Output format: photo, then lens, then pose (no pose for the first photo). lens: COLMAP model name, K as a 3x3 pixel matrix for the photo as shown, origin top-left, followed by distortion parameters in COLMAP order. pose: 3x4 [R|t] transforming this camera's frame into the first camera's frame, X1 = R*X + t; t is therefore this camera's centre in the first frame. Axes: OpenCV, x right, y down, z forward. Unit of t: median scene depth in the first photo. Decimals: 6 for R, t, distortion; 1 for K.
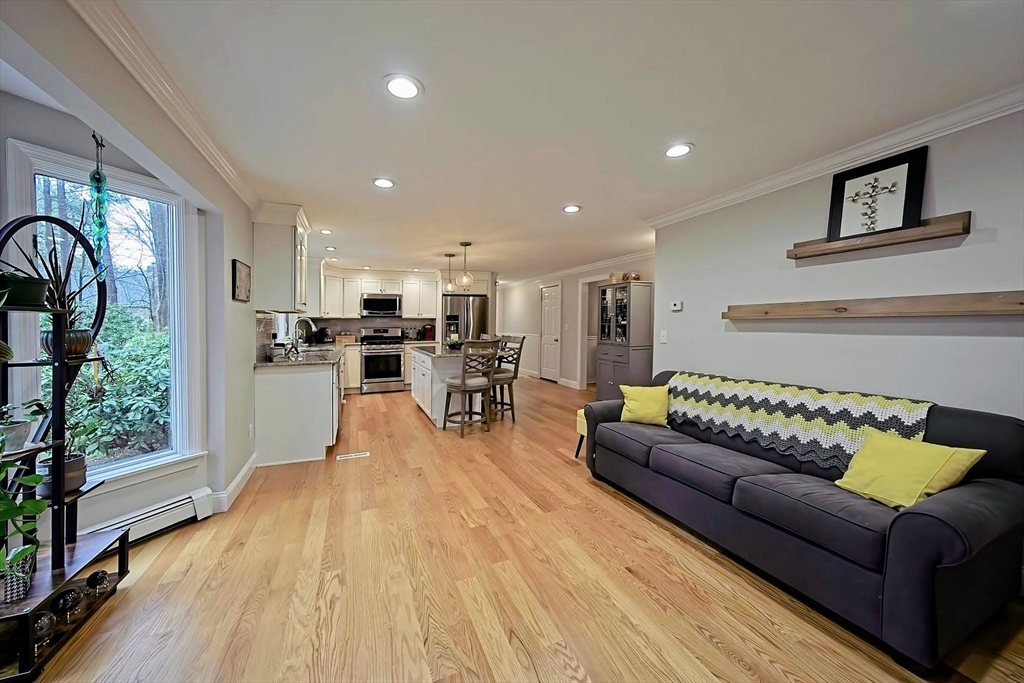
lens RADIAL K [[358.7, 0, 504.5], [0, 358.7, 335.2], [0, 0, 1]] dist [-0.003493, 0.002967]
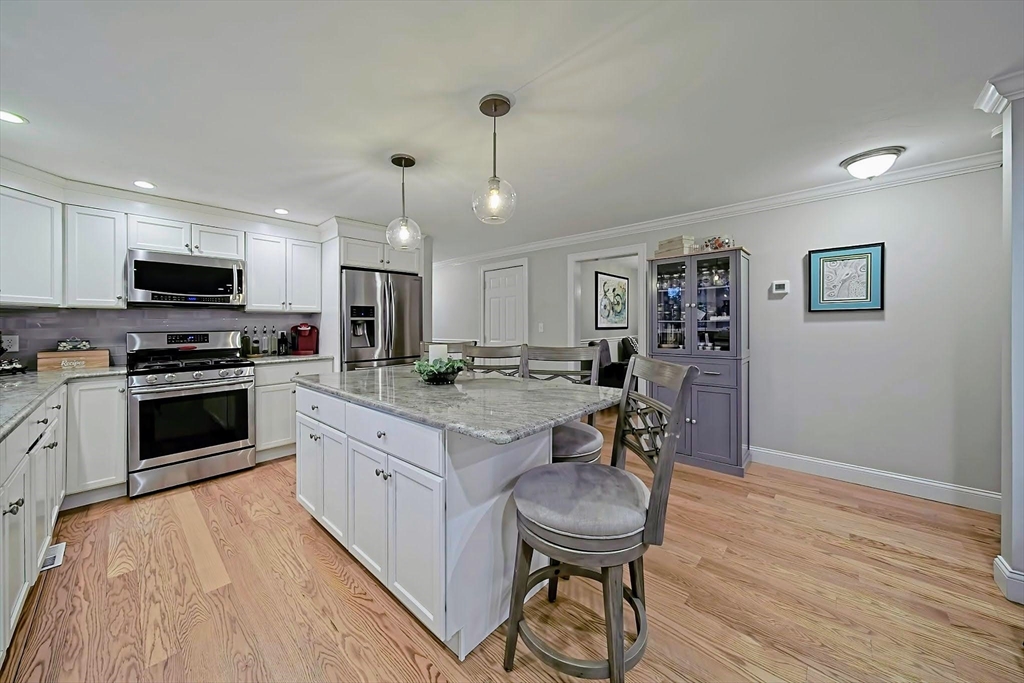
lens RADIAL K [[358.7, 0, 509.3], [0, 358.7, 333.8], [0, 0, 1]] dist [-0.003493, 0.002967]
pose [[0.910991, -0.011733, 0.412259, -0.170487], [0.016170, 0.999843, -0.007274, -0.007971], [-0.412108, 0.013293, 0.911038, 0.442898]]
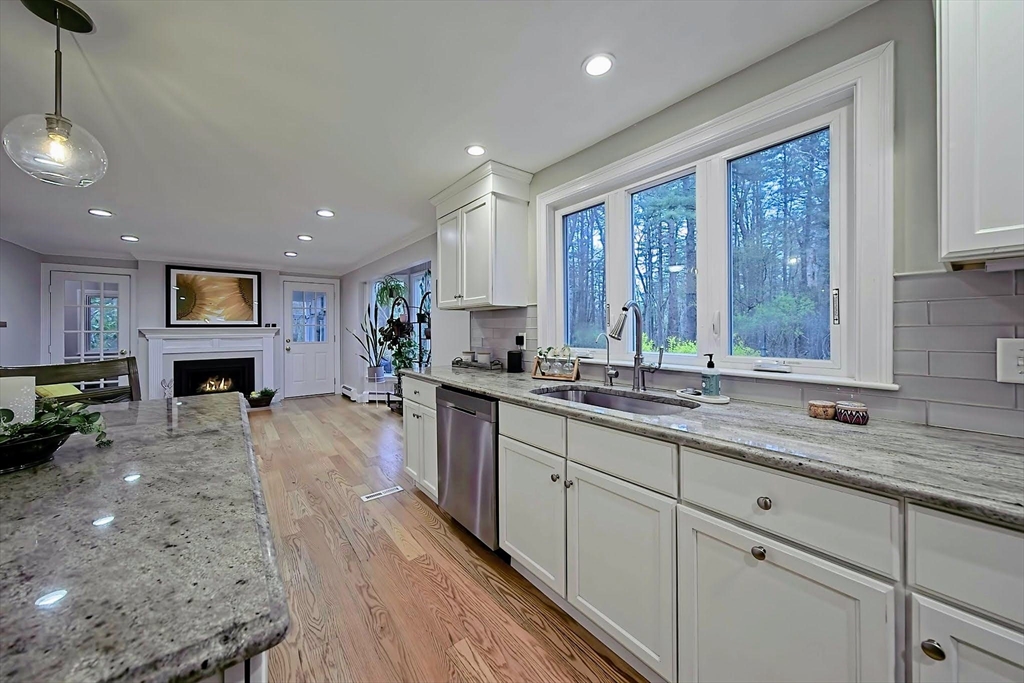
lens RADIAL K [[358.7, 0, 505.5], [0, 358.7, 331.3], [0, 0, 1]] dist [-0.003493, 0.002967]
pose [[-0.966292, 0.015796, -0.256965, -0.245519], [0.006503, 0.999295, 0.036977, -0.022885], [0.257367, 0.034059, -0.965713, 0.916873]]
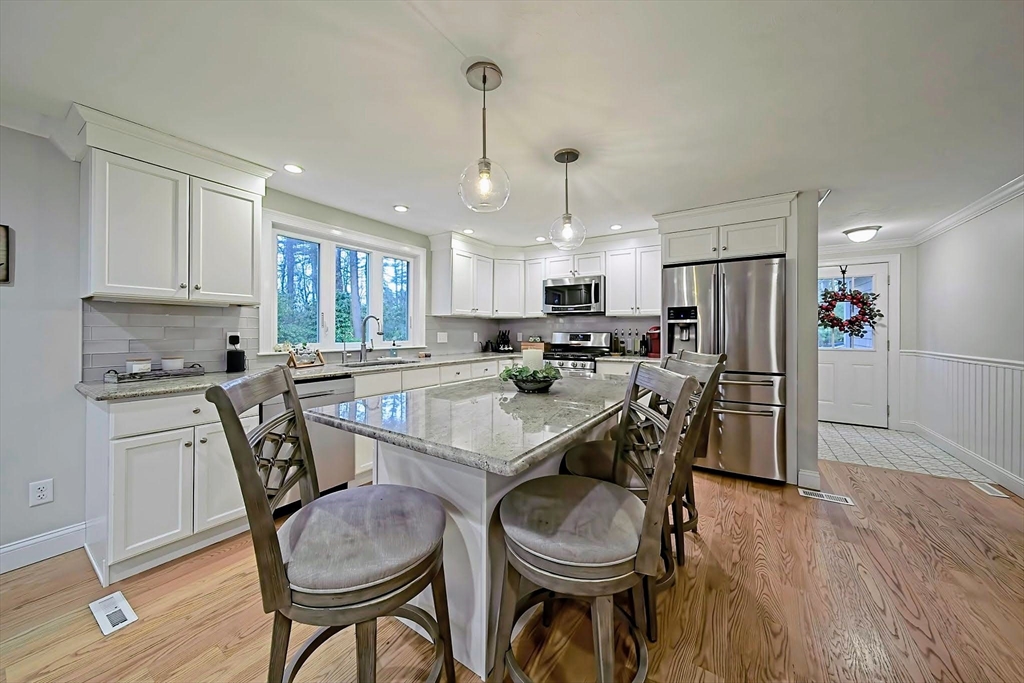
lens RADIAL K [[358.7, 0, 520.5], [0, 358.7, 328.4], [0, 0, 1]] dist [-0.003493, 0.002967]
pose [[0.572761, 0.003488, -0.819715, 0.117811], [-0.030869, 0.999373, -0.017317, -0.013866], [0.819141, 0.035222, 0.572510, 0.582844]]
